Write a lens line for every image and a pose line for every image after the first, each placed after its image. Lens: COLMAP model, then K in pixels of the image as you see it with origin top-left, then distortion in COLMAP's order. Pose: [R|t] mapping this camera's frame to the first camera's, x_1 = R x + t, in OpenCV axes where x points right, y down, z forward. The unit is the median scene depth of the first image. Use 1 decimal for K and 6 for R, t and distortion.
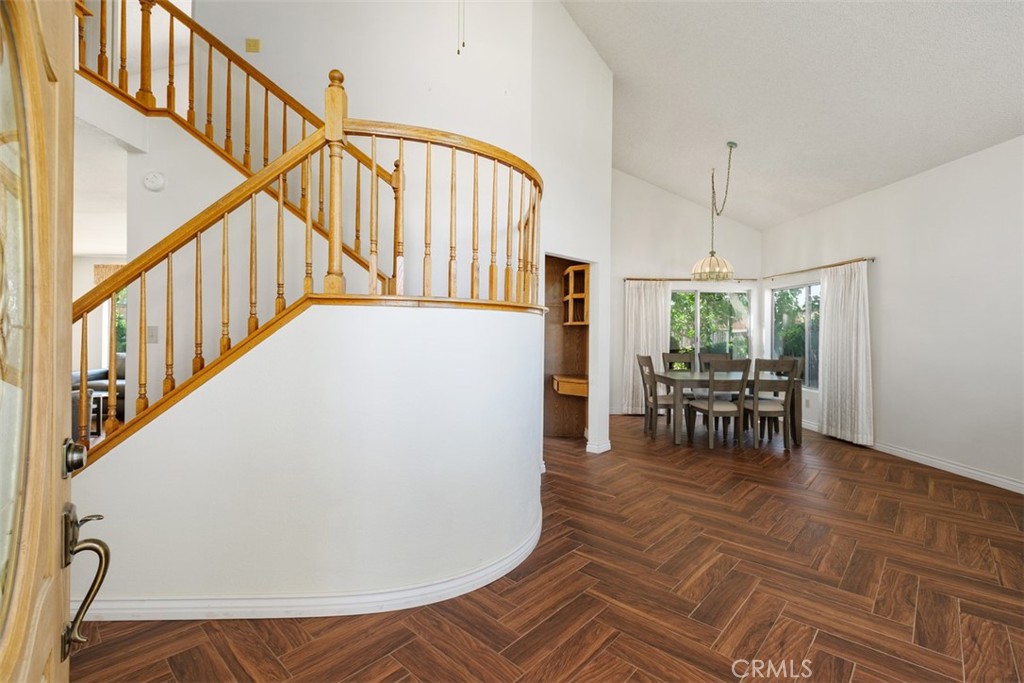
lens RADIAL K [[468.0, 0, 511.8], [0, 468.0, 330.9], [0, 0, 1]] dist [0.001592, -0.000761]
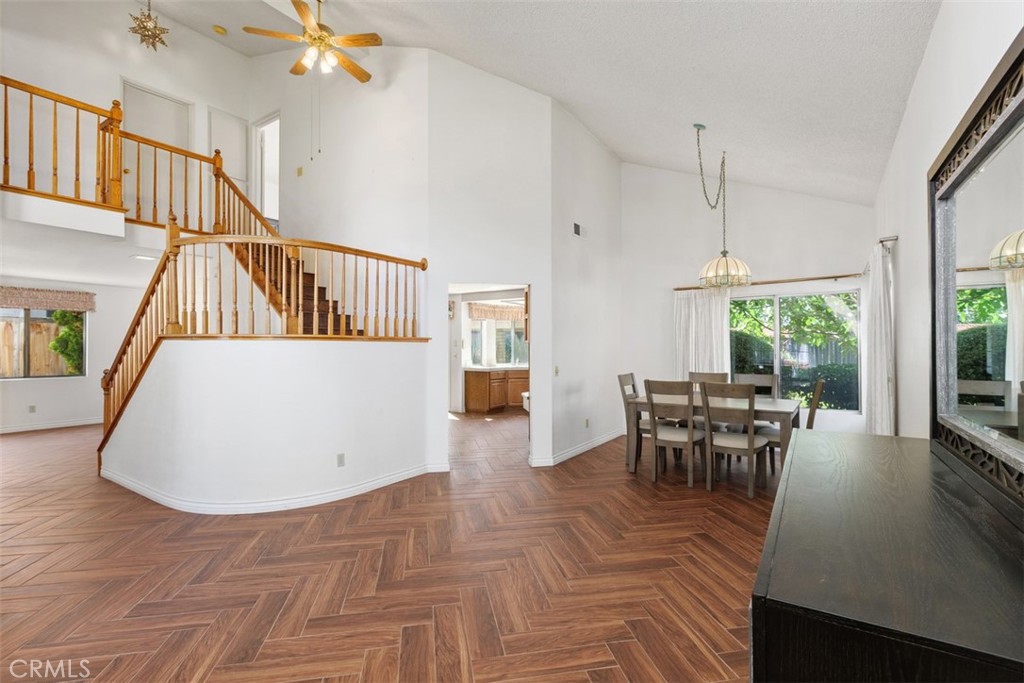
lens RADIAL K [[467.0, 0, 512.0], [0, 467.0, 341.5], [0, 0, 1]] dist [-0.001258, -0.000275]
pose [[0.800121, -0.014298, -0.599668, 1.359715], [0.010723, 0.999897, -0.009534, -0.012280], [0.599743, 0.001198, 0.800192, 0.245204]]
